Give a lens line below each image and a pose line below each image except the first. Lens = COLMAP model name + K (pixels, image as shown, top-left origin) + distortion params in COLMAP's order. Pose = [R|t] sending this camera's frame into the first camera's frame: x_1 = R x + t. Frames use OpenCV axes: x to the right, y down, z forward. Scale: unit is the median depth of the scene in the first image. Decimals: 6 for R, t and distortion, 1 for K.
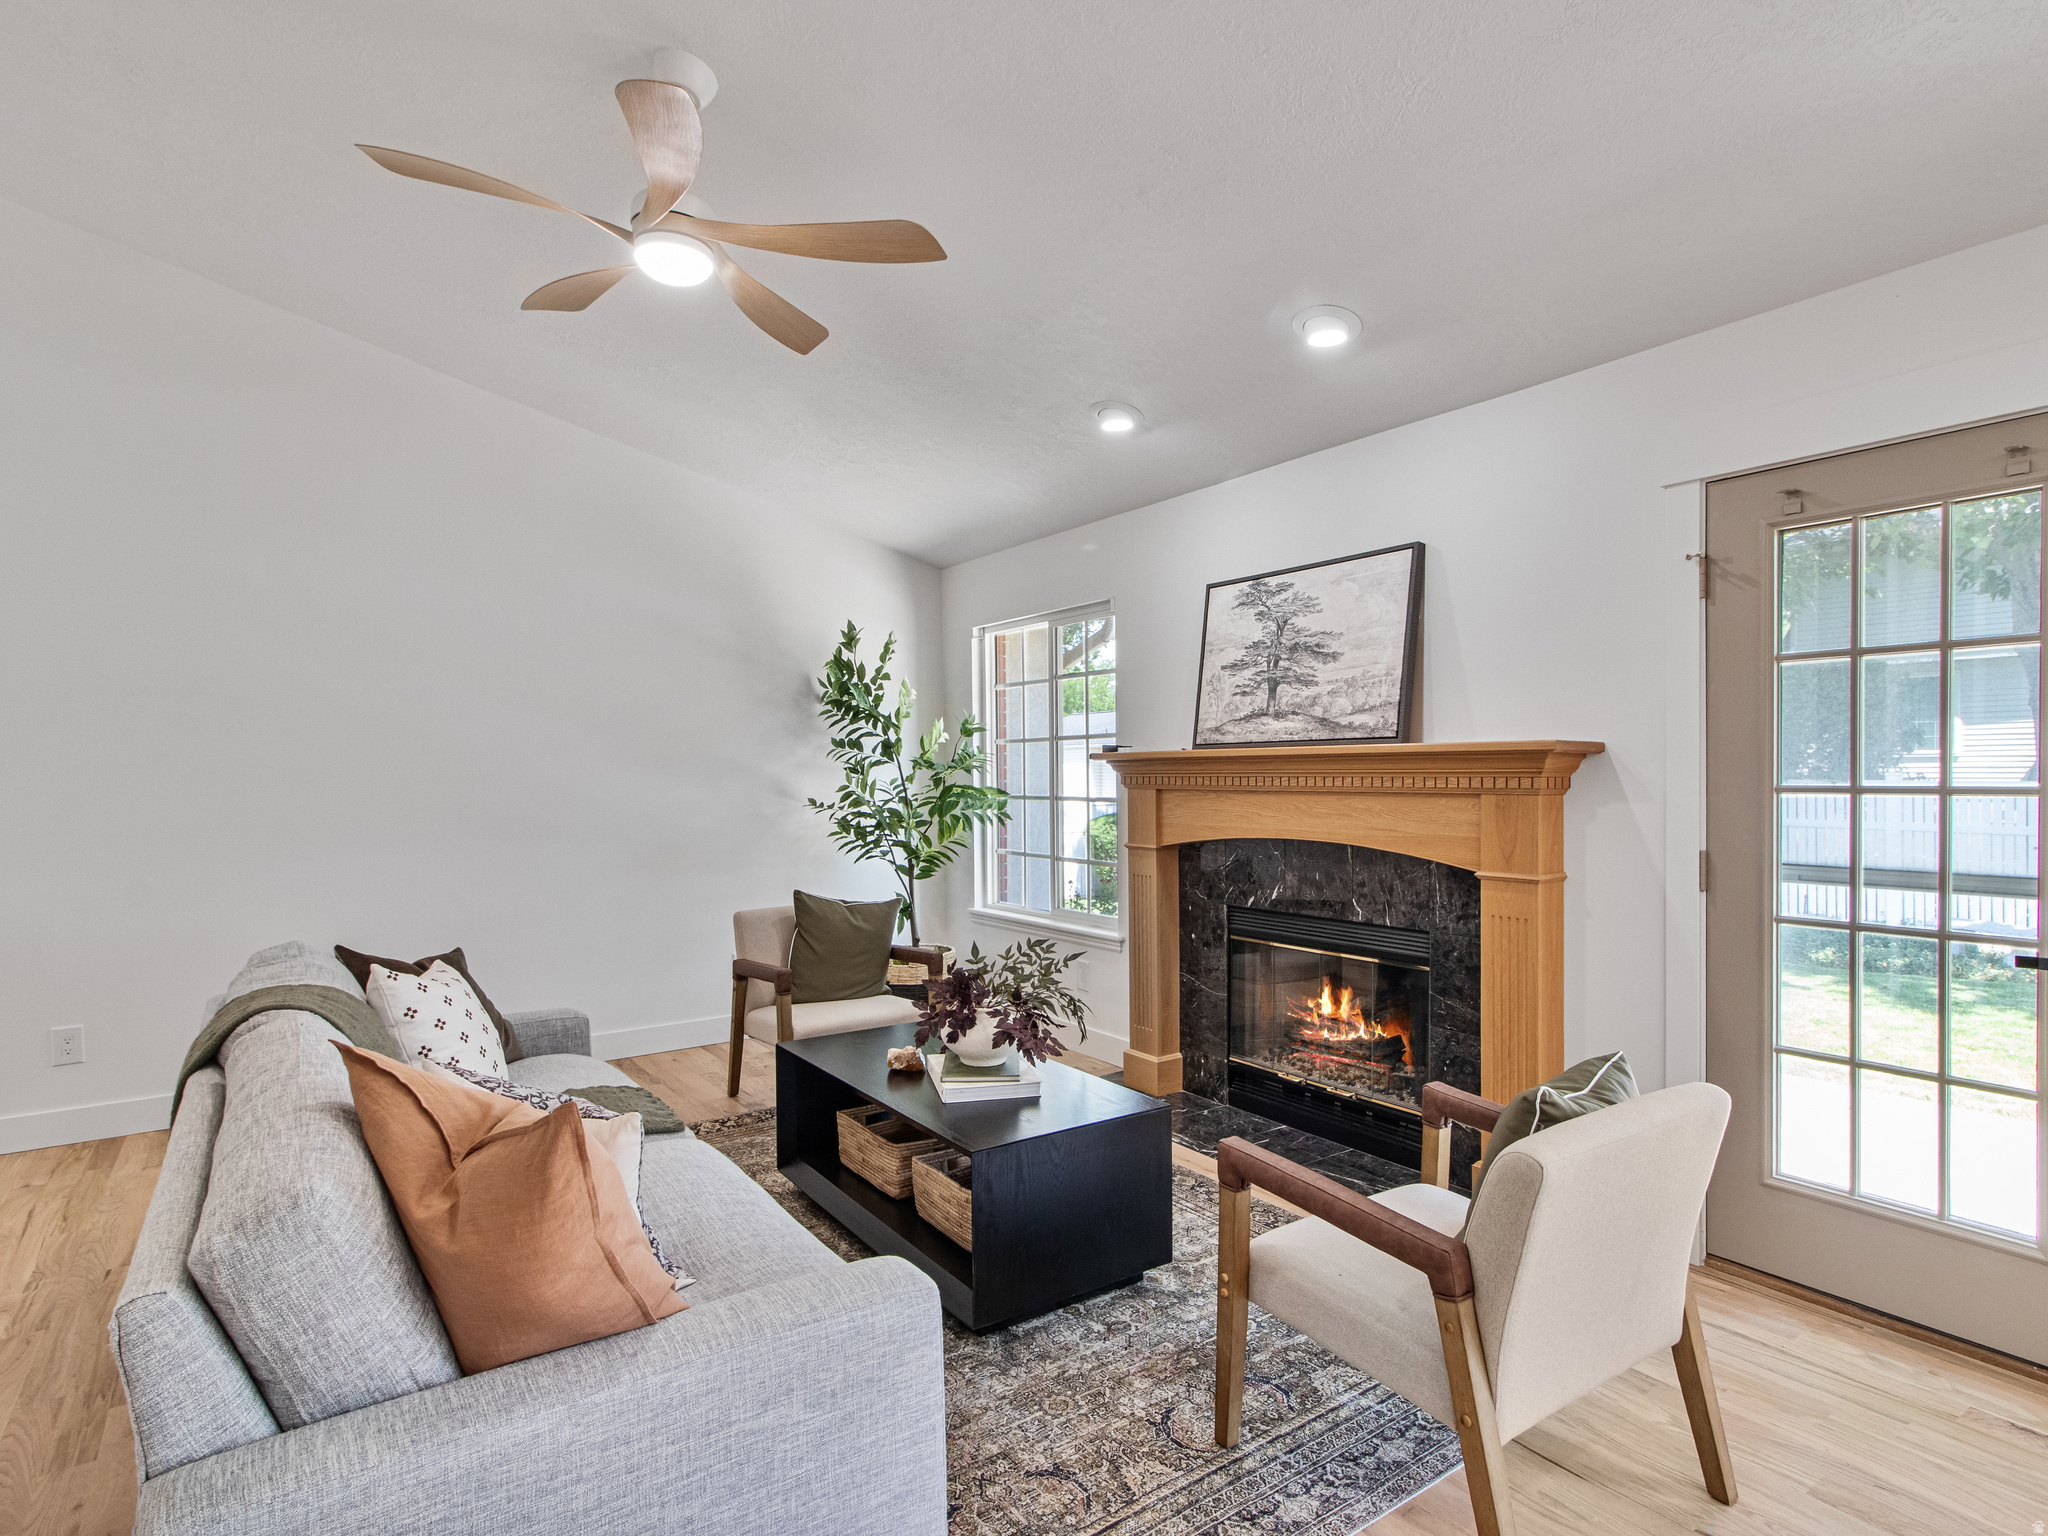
lens RADIAL K [[1085.8, 0, 1023.0], [0, 1085.8, 787.8], [0, 0, 1]] dist [0.009272, -0.001507]
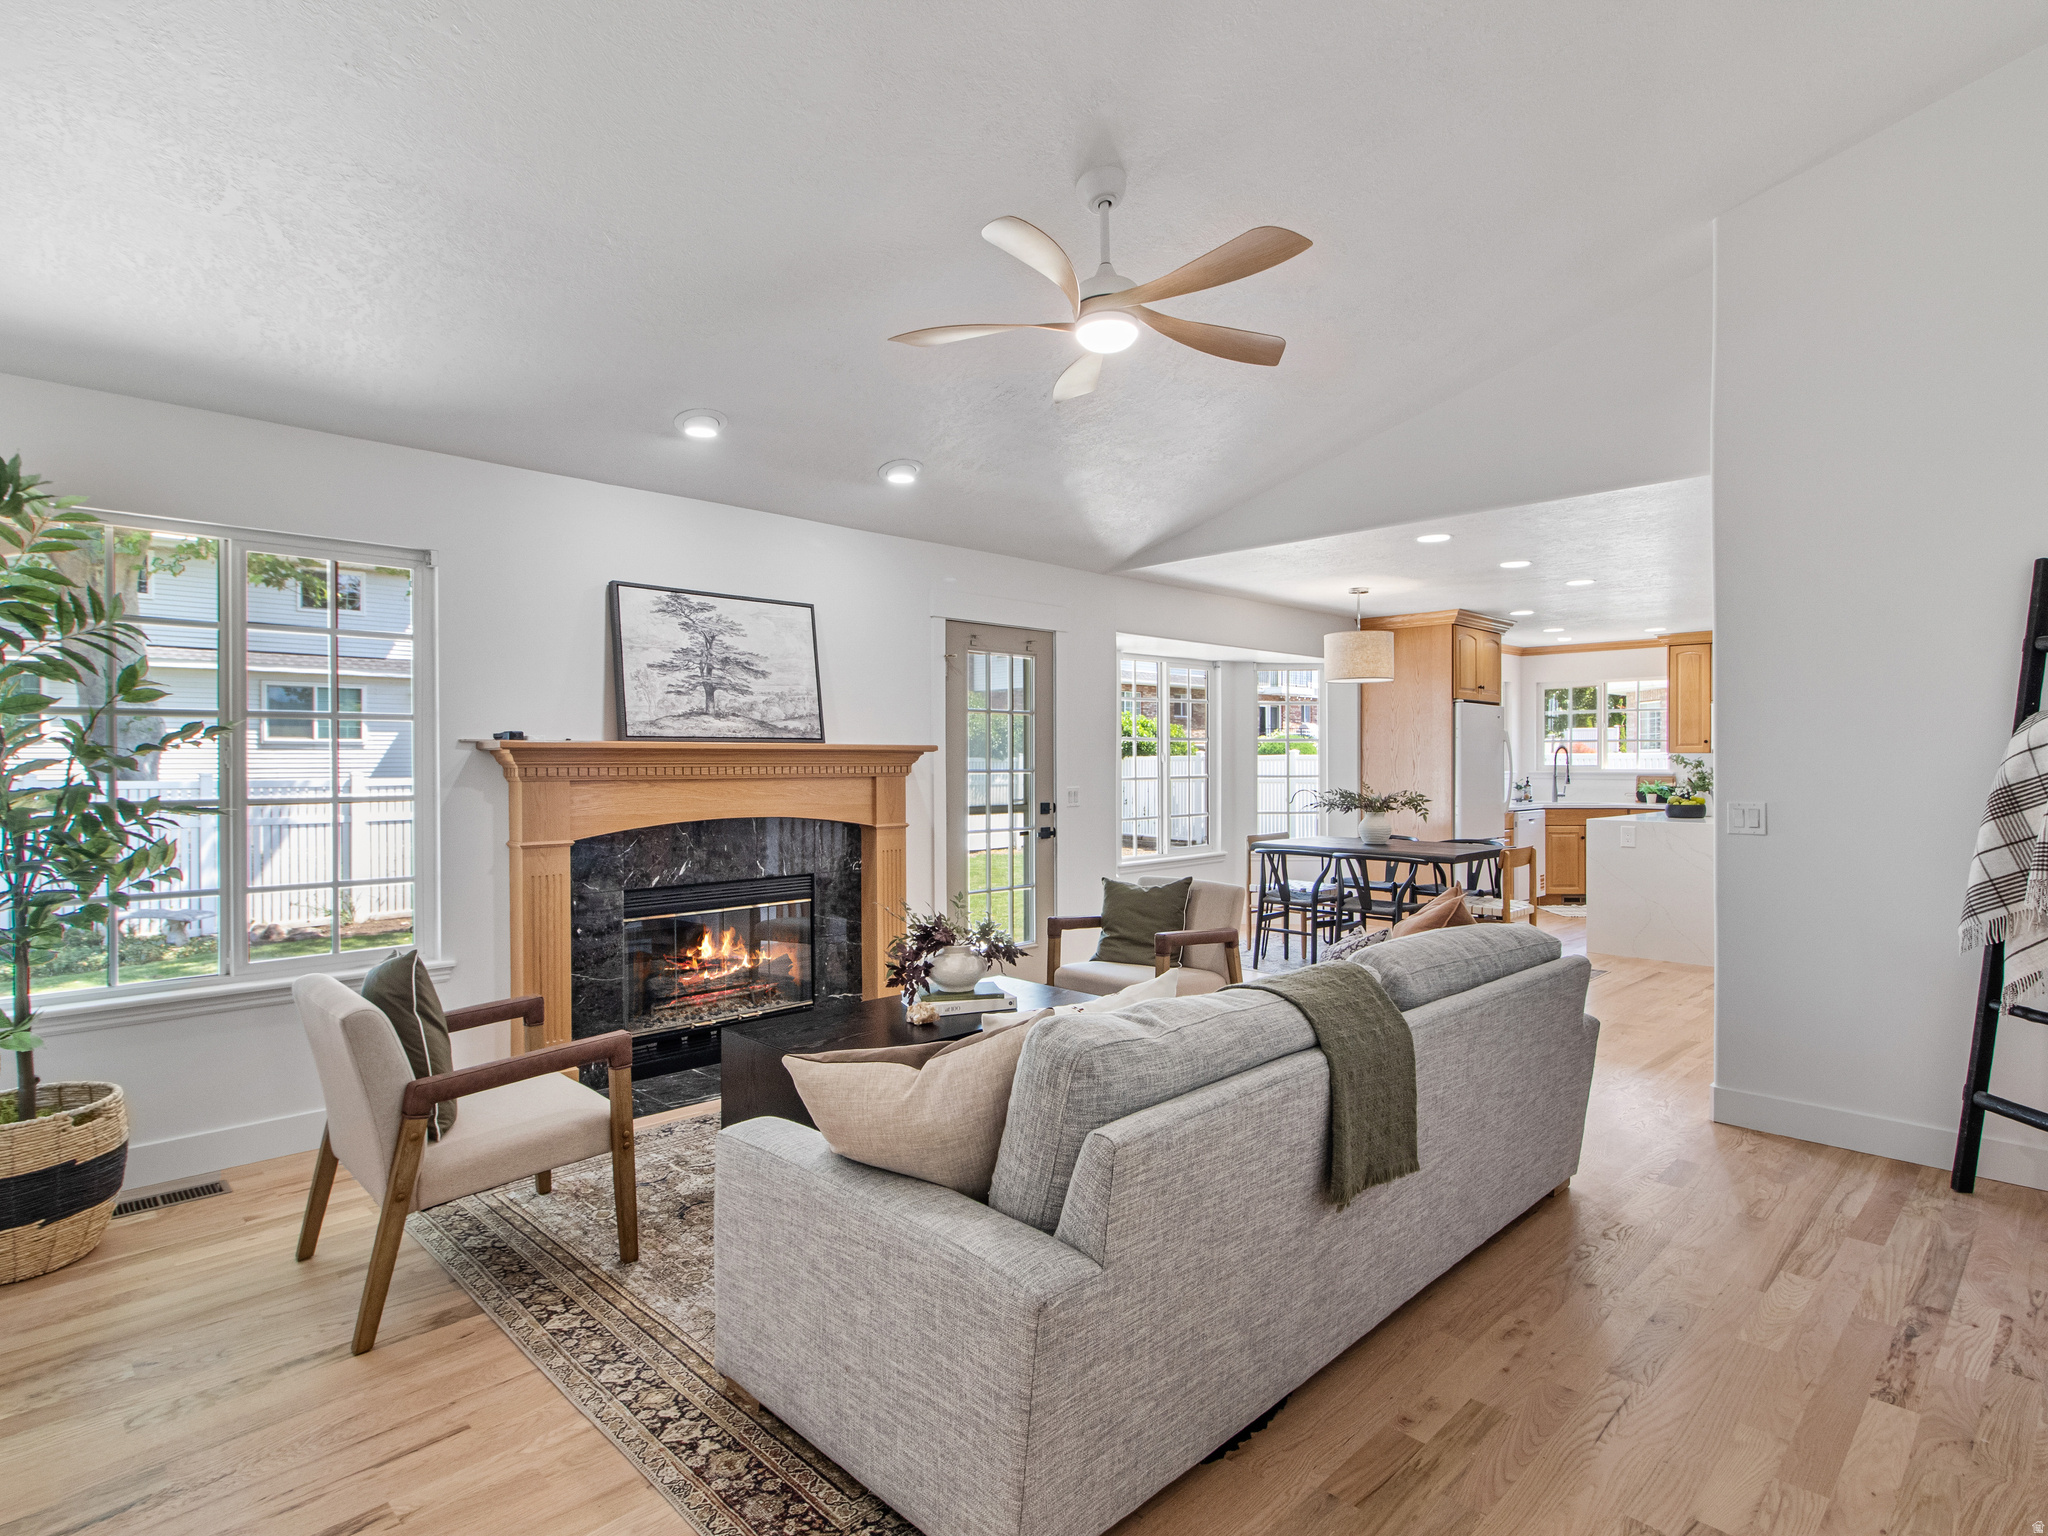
lens RADIAL K [[1085.8, 0, 1025.5], [0, 1085.8, 762.8], [0, 0, 1]] dist [0.009272, -0.001507]
pose [[-0.171964, 0.005307, 0.985089, -1.010781], [0.018347, 0.999829, -0.002183, -0.006092], [-0.984932, 0.017698, -0.172032, 0.886625]]
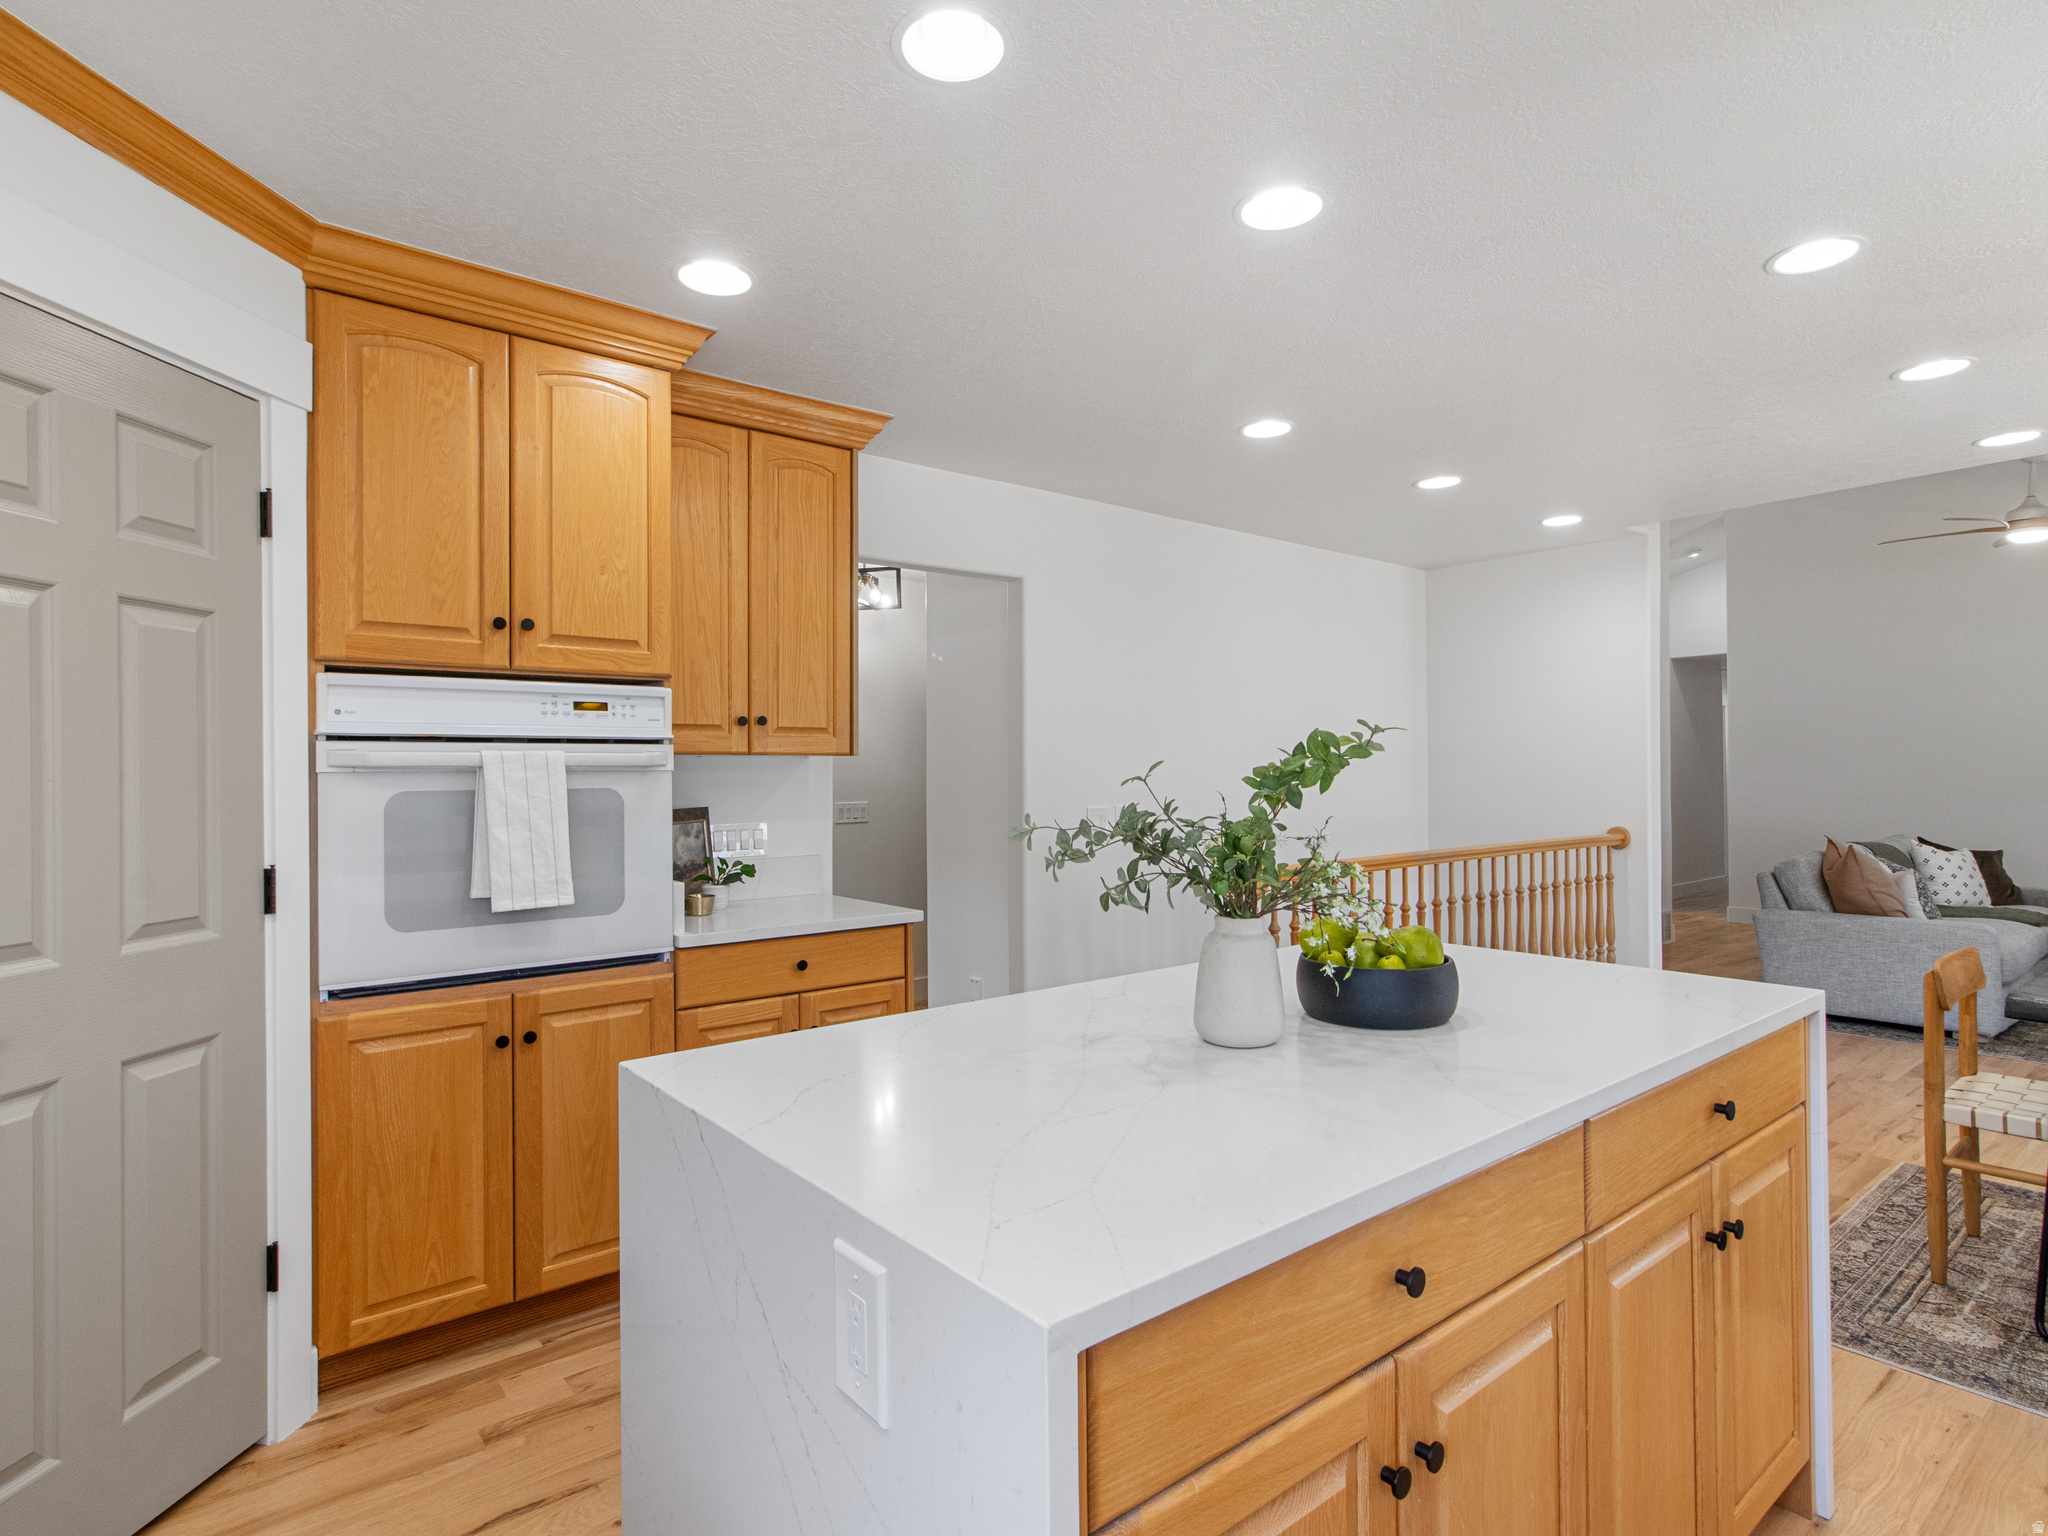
lens RADIAL K [[1085.8, 0, 1021.9], [0, 1085.8, 770.6], [0, 0, 1]] dist [0.009272, -0.001507]
pose [[0.092407, 0.001701, -0.995720, 1.884797], [-0.017892, 0.999840, 0.000048, 0.040884], [0.995561, 0.017811, 0.092422, -1.381572]]
